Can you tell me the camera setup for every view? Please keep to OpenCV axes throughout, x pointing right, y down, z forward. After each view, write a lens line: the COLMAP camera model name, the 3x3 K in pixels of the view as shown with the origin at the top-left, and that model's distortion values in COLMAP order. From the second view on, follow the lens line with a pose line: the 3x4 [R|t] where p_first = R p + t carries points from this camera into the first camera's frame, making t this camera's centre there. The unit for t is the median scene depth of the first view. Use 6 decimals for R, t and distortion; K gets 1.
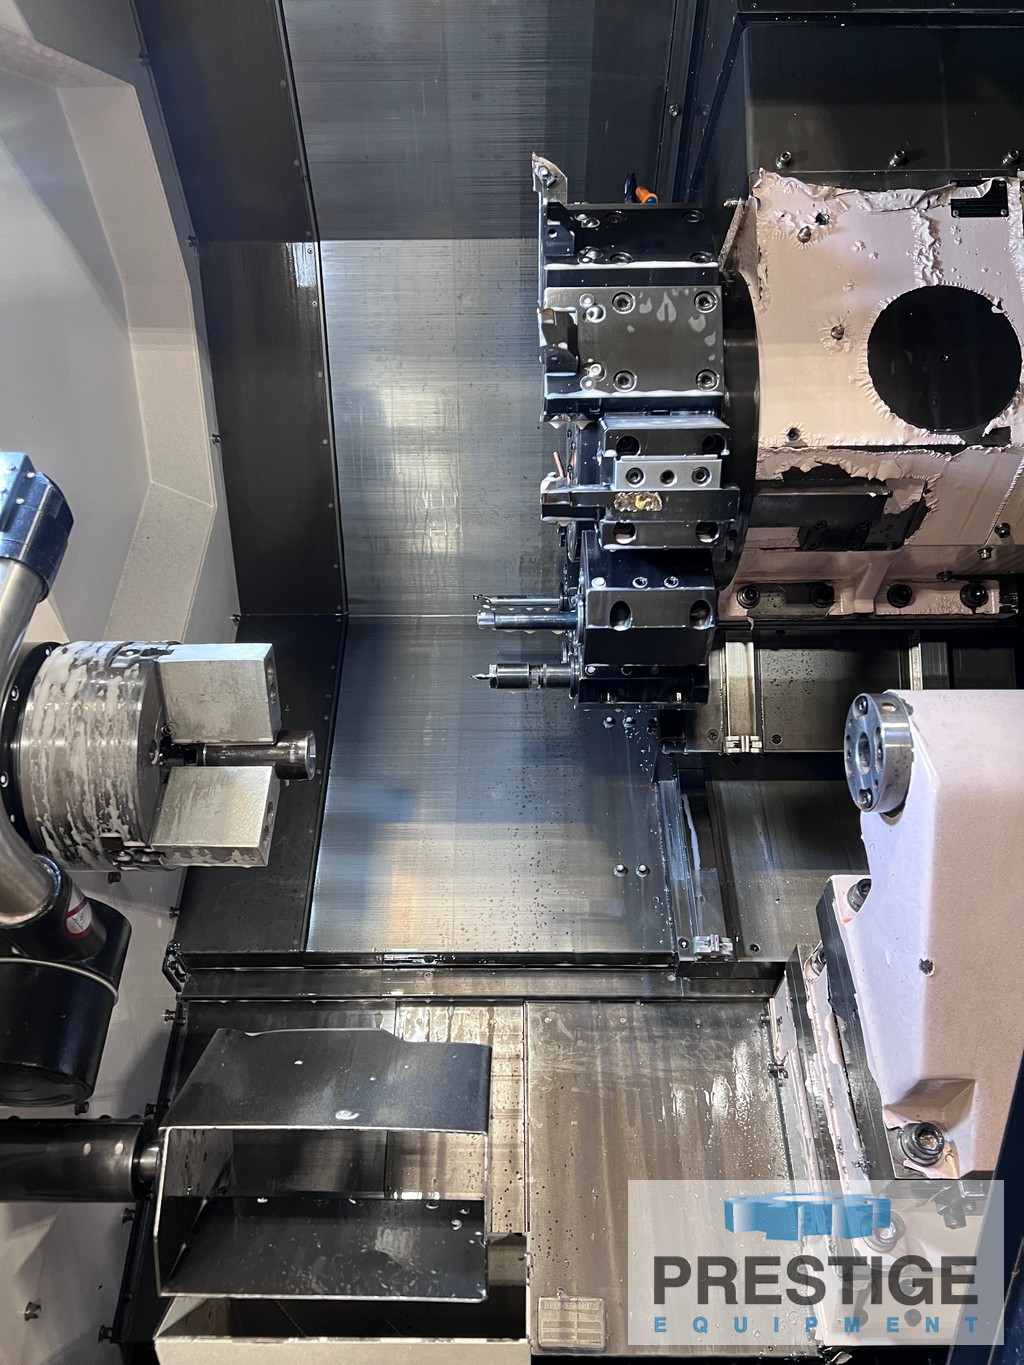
lens RADIAL K [[1037.5, 0, 507.0], [0, 1037.5, 690.5], [0, 0, 1]] dist [0.051795, -0.066133]
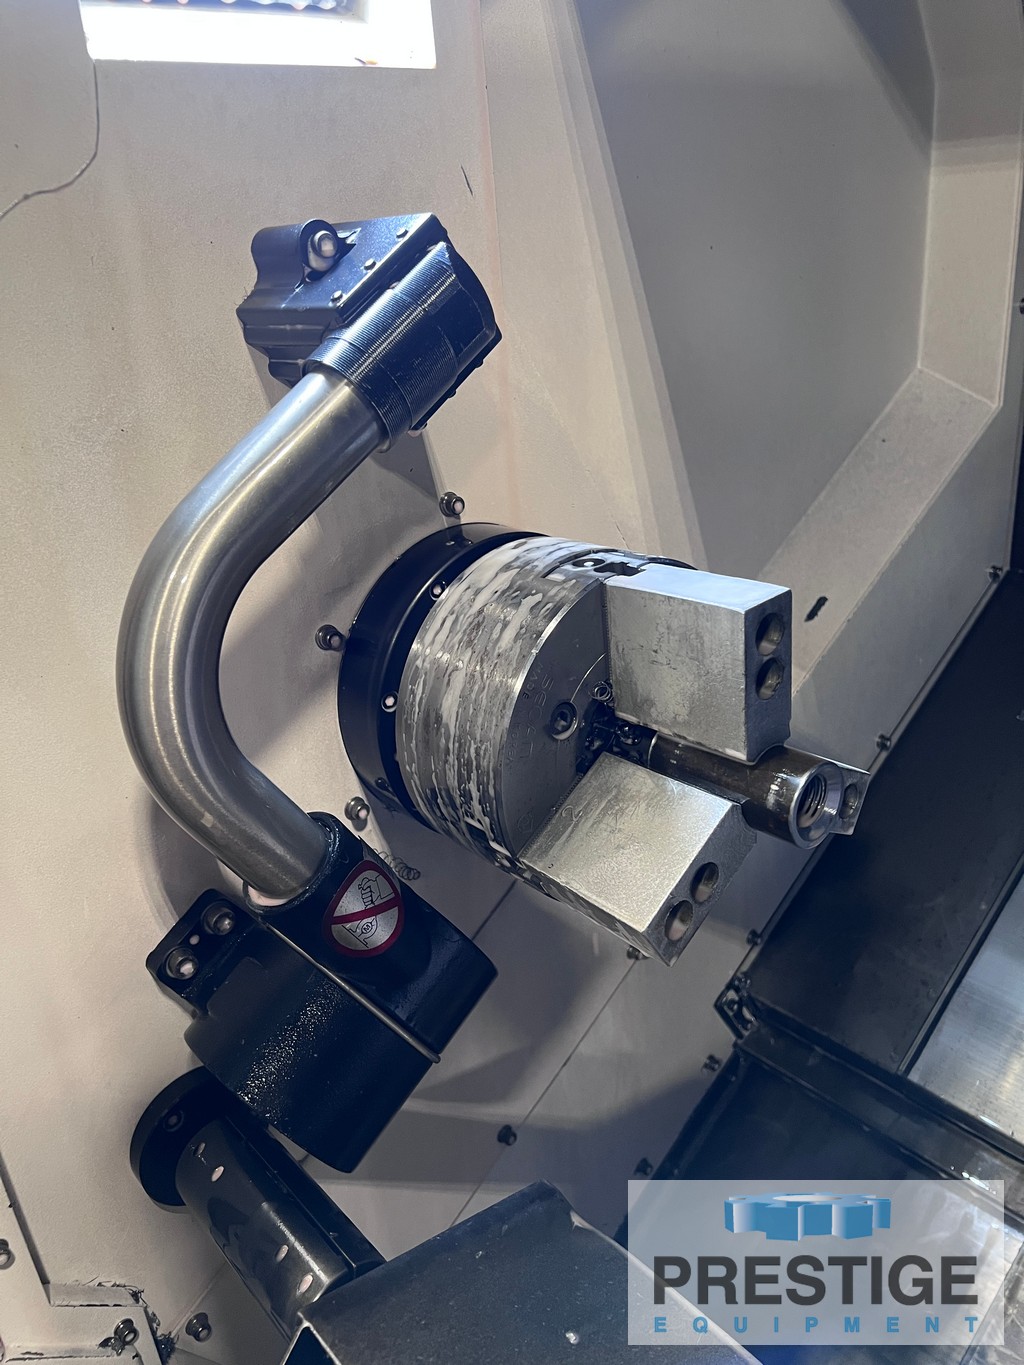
lens RADIAL K [[1037.5, 0, 510.3], [0, 1037.5, 689.9], [0, 0, 1]] dist [0.051795, -0.066133]
pose [[0.655741, 0.247847, -0.713145, 0.086678], [-0.215013, 0.966771, 0.138287, -0.040423], [0.723722, 0.062654, 0.687242, 0.555322]]
